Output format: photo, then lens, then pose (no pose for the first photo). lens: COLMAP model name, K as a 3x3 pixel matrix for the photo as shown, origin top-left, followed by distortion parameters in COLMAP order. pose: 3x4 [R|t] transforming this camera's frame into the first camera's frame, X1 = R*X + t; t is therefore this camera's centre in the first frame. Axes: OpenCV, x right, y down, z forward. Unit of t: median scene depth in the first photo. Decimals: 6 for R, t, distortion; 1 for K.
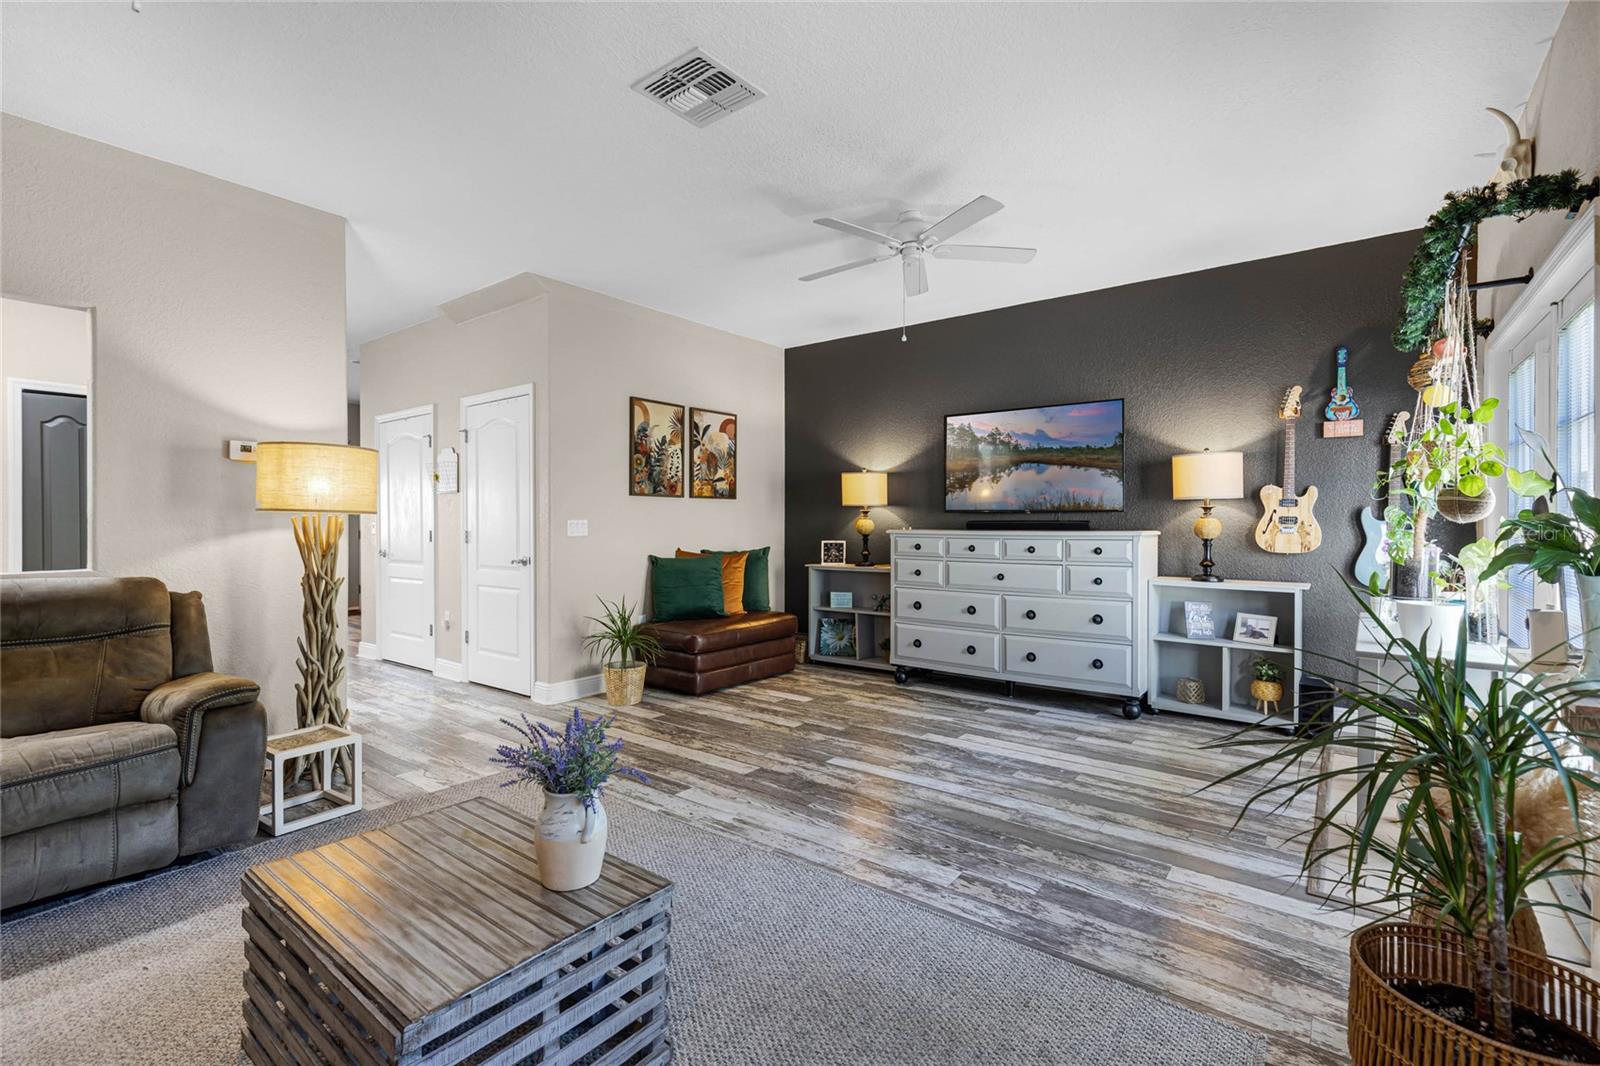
lens RADIAL K [[712.6, 0, 793.6], [0, 712.6, 519.7], [0, 0, 1]] dist [0.004295, -0.000664]
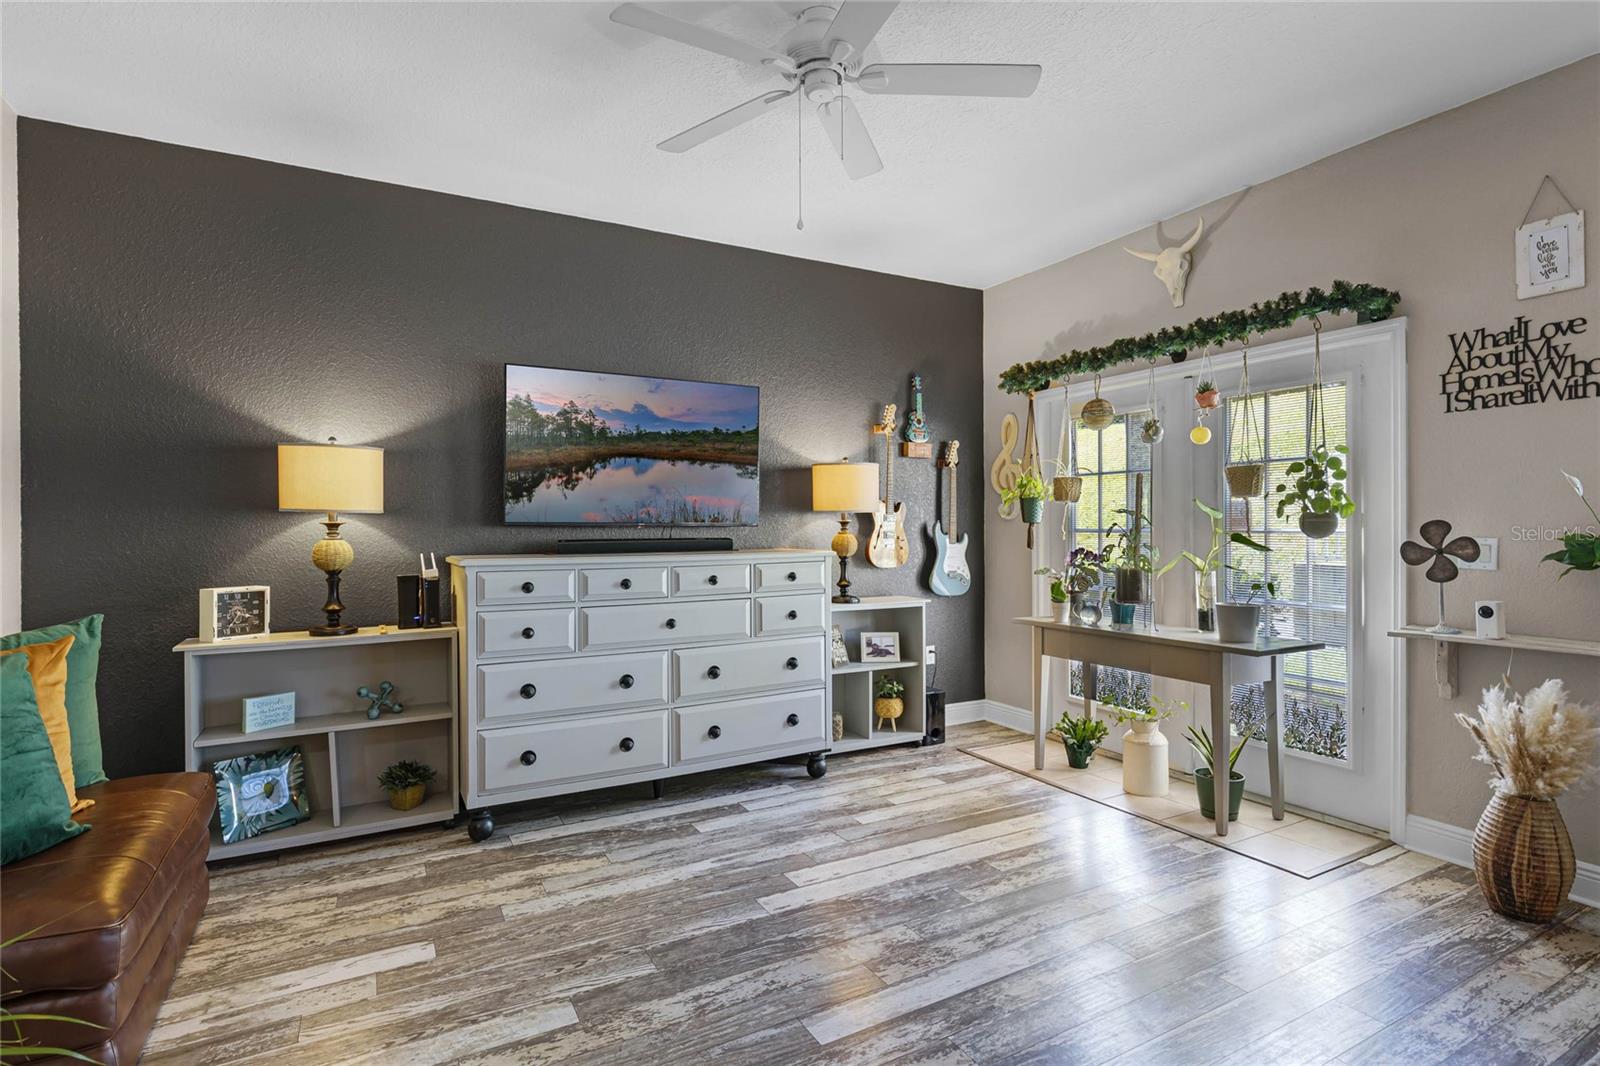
lens RADIAL K [[782.8, 0, 793.2], [0, 782.8, 530.1], [0, 0, 1]] dist [-0.002546, -0.000794]
pose [[0.399876, -0.003896, 0.916561, -0.377040], [0.004433, 0.999987, 0.002317, -0.009792], [-0.916558, 0.003136, 0.399888, 0.675022]]
